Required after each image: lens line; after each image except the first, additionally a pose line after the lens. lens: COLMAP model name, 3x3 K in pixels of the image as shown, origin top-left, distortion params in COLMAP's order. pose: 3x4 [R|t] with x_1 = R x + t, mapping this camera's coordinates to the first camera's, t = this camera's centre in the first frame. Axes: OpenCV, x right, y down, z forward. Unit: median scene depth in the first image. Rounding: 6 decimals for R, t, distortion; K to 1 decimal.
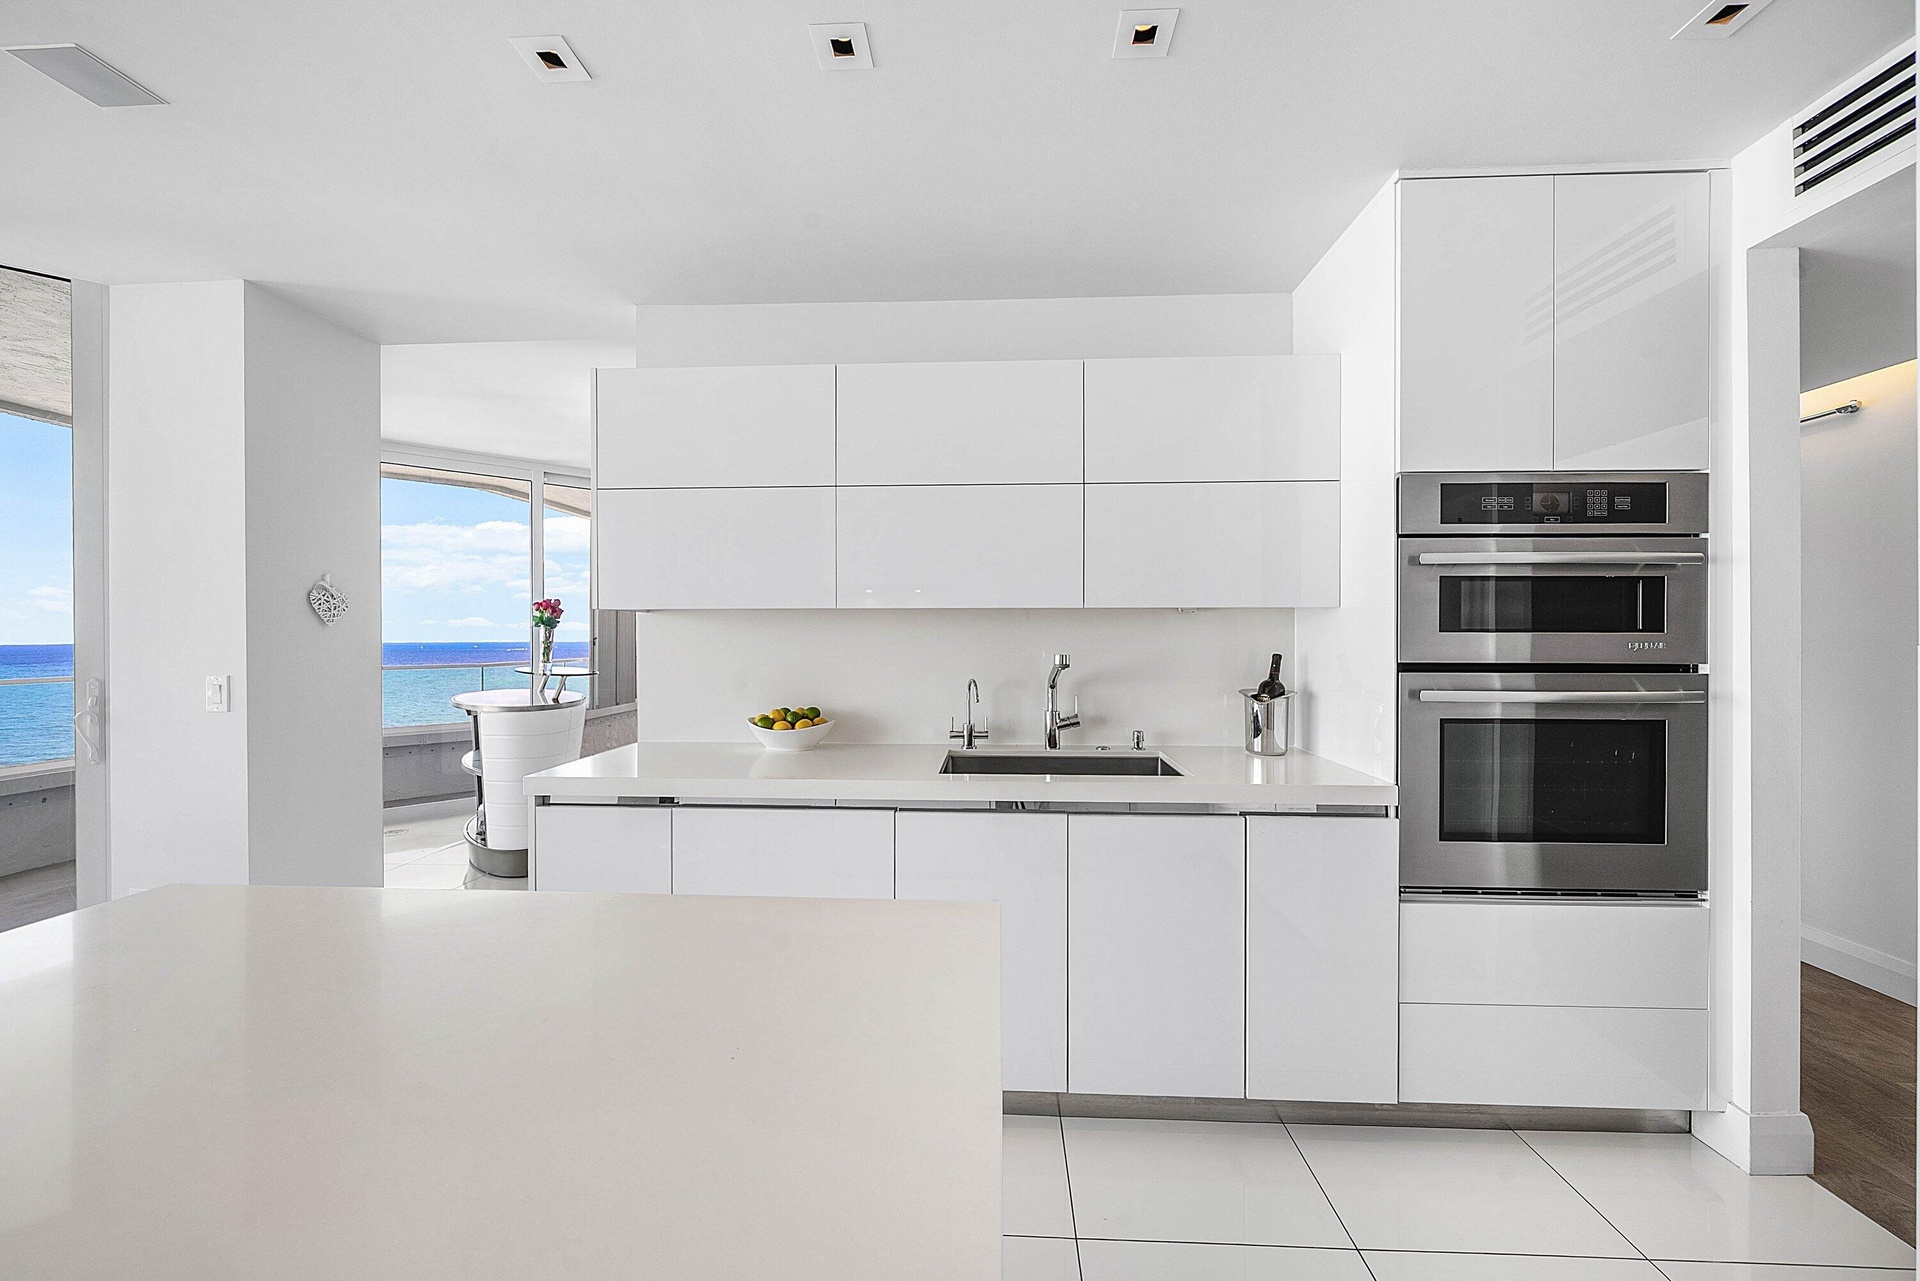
lens RADIAL K [[665.5, 0, 964.6], [0, 665.5, 638.4], [0, 0, 1]] dist [-0.007575, 0.000069]
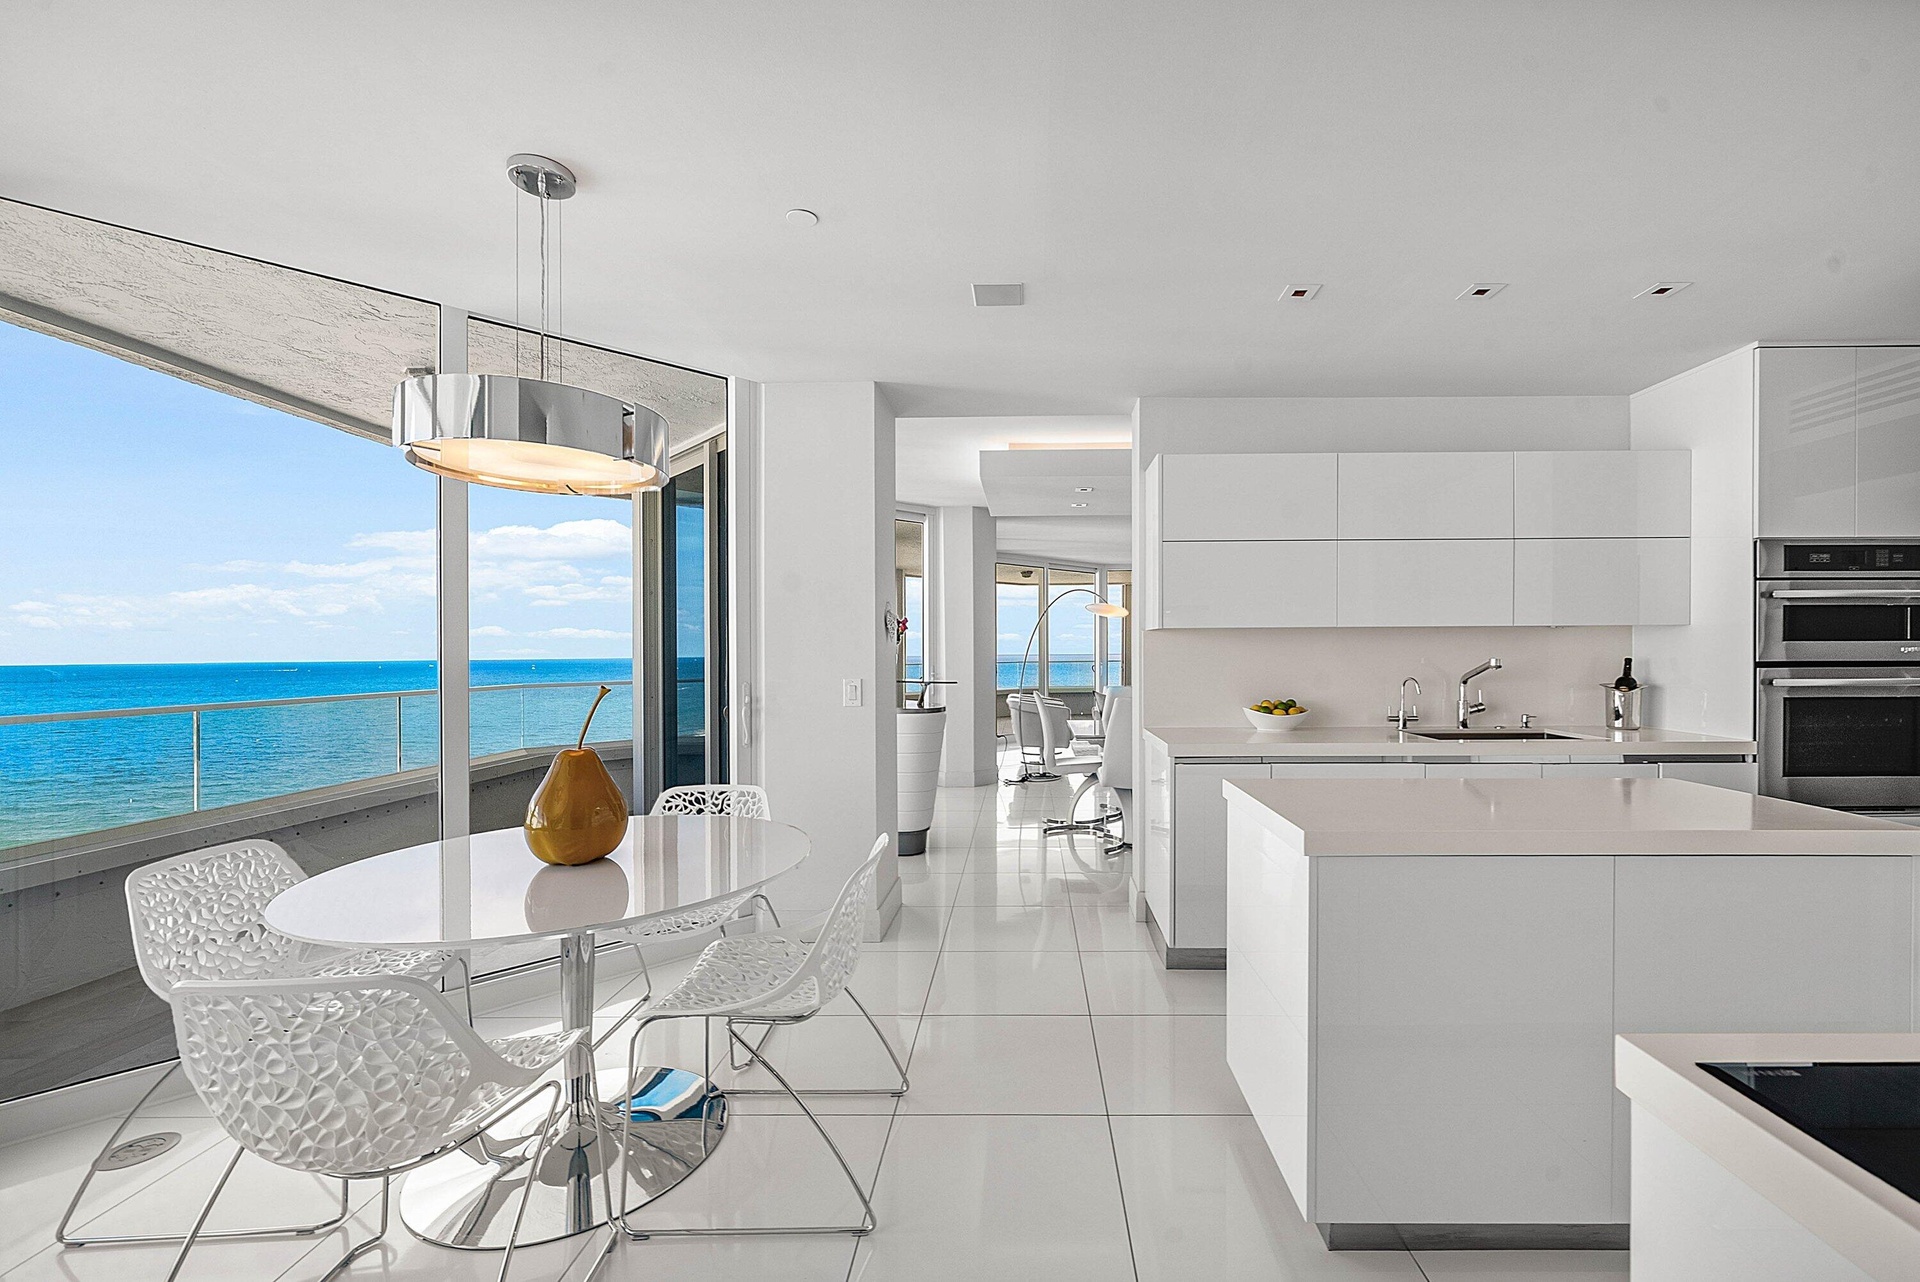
lens RADIAL K [[738.4, 0, 970.5], [0, 738.4, 648.0], [0, 0, 1]] dist [-0.019152, -0.000238]
pose [[0.999903, -0.006882, 0.012112, -1.159885], [0.006861, 0.999975, 0.001772, -0.010488], [-0.012123, -0.001689, 0.999925, -0.628566]]
